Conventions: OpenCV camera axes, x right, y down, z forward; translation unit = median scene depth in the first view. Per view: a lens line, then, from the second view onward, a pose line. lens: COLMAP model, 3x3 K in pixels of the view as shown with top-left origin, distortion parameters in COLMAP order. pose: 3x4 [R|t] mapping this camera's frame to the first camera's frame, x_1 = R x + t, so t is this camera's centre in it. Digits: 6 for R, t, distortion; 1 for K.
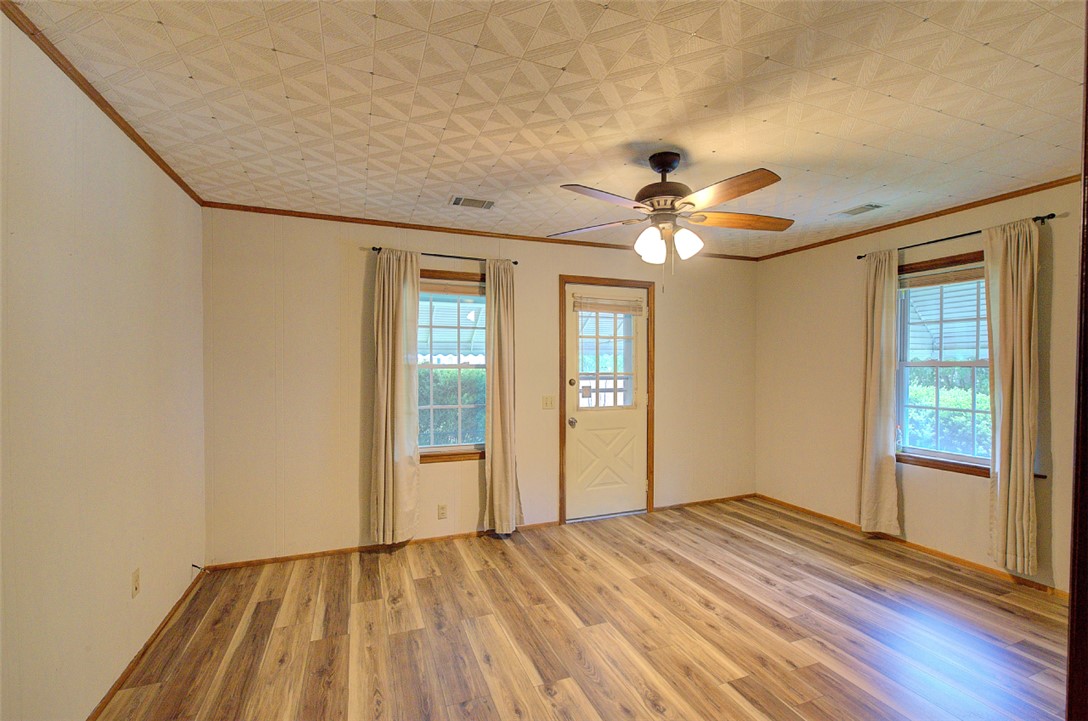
lens RADIAL K [[472.9, 0, 545.3], [0, 472.9, 371.2], [0, 0, 1]] dist [-0.003765, 0.000347]
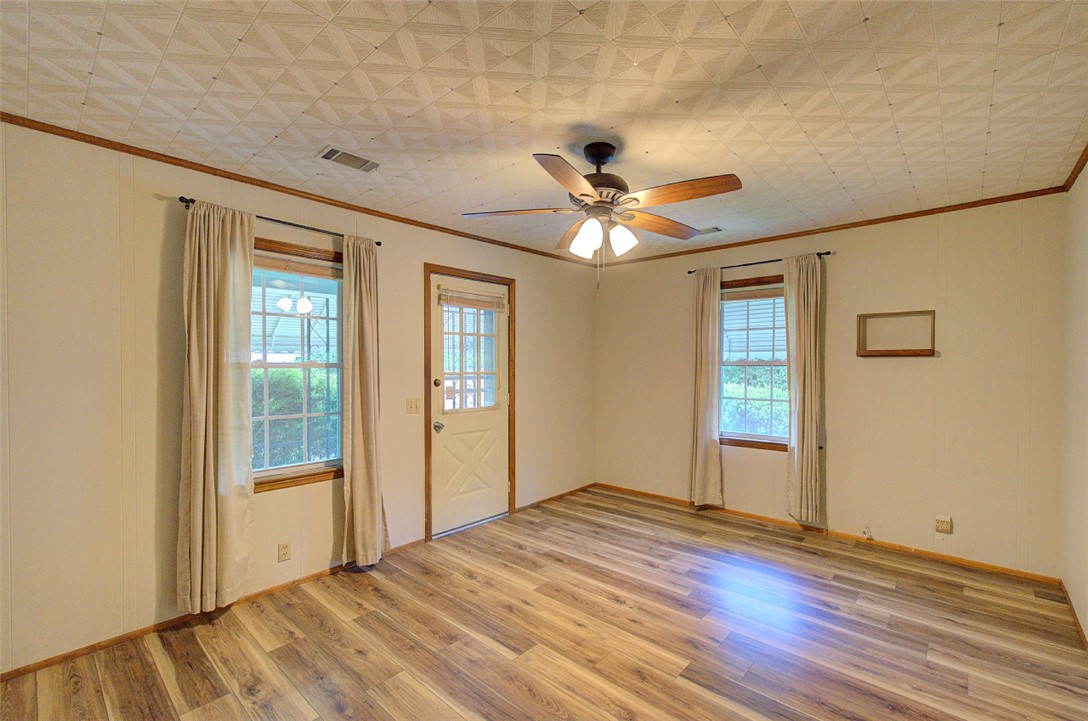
lens RADIAL K [[464.0, 0, 545.4], [0, 464.0, 370.2], [0, 0, 1]] dist [-0.009725, 0.006489]
pose [[0.896608, -0.004924, 0.442798, -0.179974], [0.005263, 0.999986, 0.000463, -0.000172], [-0.442794, 0.001916, 0.896621, 0.134340]]
